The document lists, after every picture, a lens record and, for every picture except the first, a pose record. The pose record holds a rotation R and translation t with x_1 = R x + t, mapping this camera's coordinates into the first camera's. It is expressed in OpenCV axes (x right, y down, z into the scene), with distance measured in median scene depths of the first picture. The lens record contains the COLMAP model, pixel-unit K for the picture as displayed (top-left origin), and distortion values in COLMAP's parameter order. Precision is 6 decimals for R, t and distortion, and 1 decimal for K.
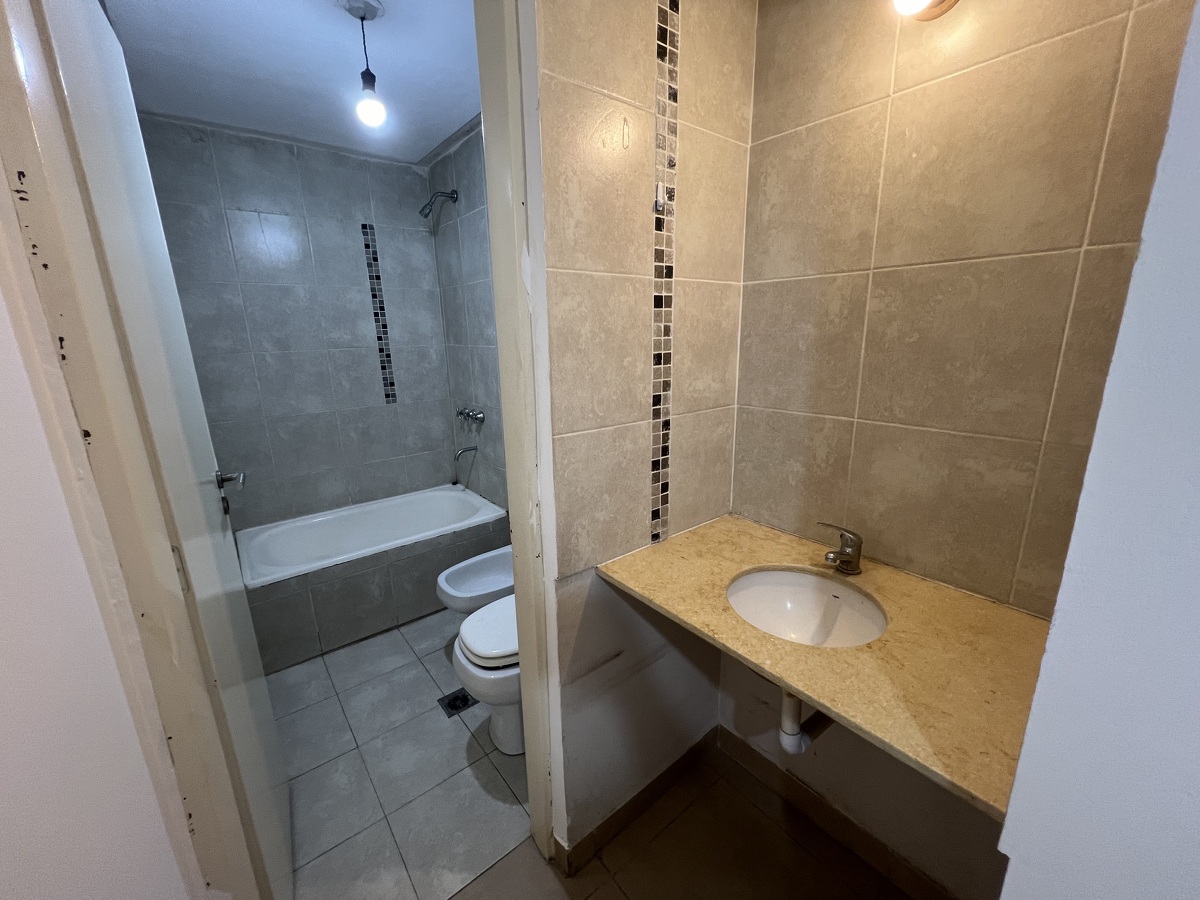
lens RADIAL K [[479.0, 0, 599.9], [0, 479.0, 449.7], [0, 0, 1]] dist [-0.000175, -0.000081]
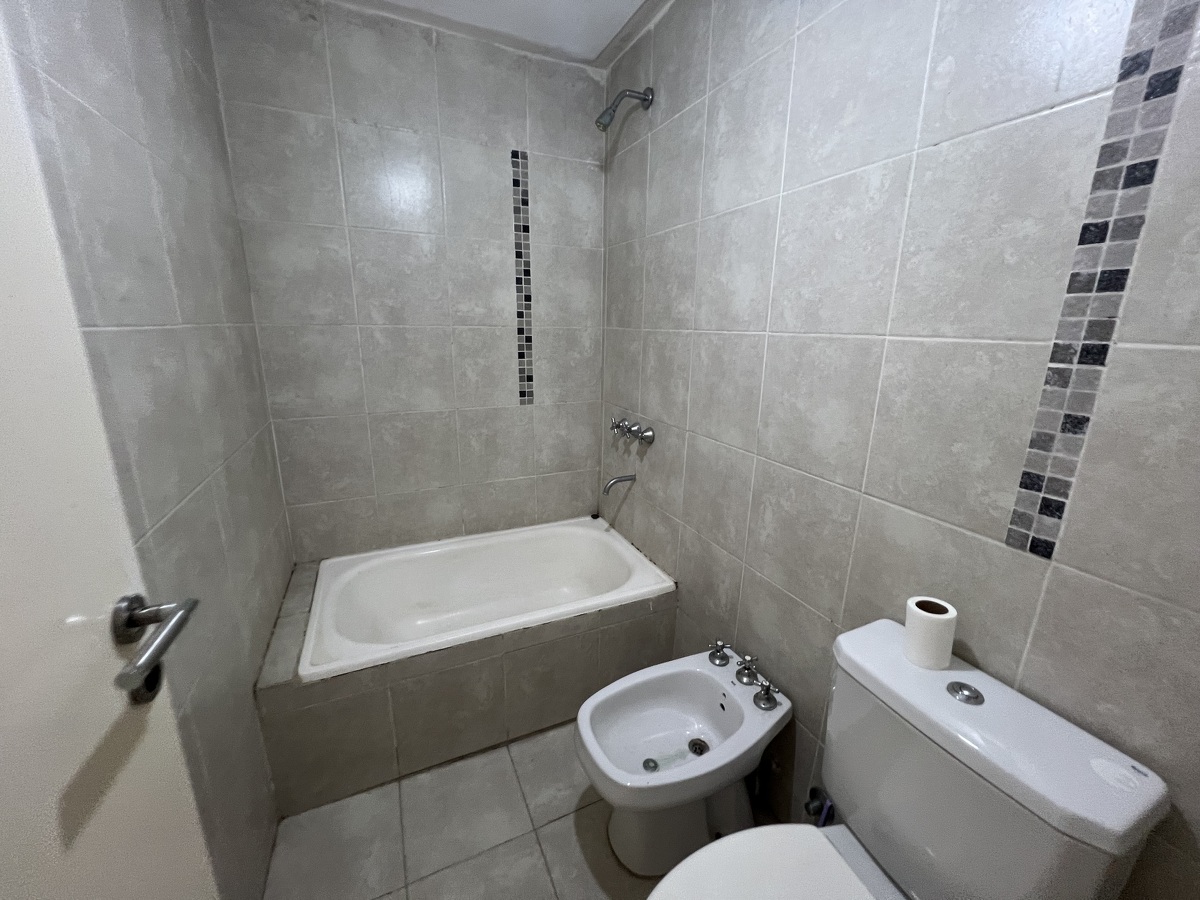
lens RADIAL K [[479.0, 0, 600.9], [0, 479.0, 448.6], [0, 0, 1]] dist [-0.000175, -0.000081]
pose [[0.969132, 0.096044, -0.227066, -0.161334], [-0.094730, 0.995363, 0.016702, -0.055869], [0.227617, 0.005324, 0.973736, 0.331746]]
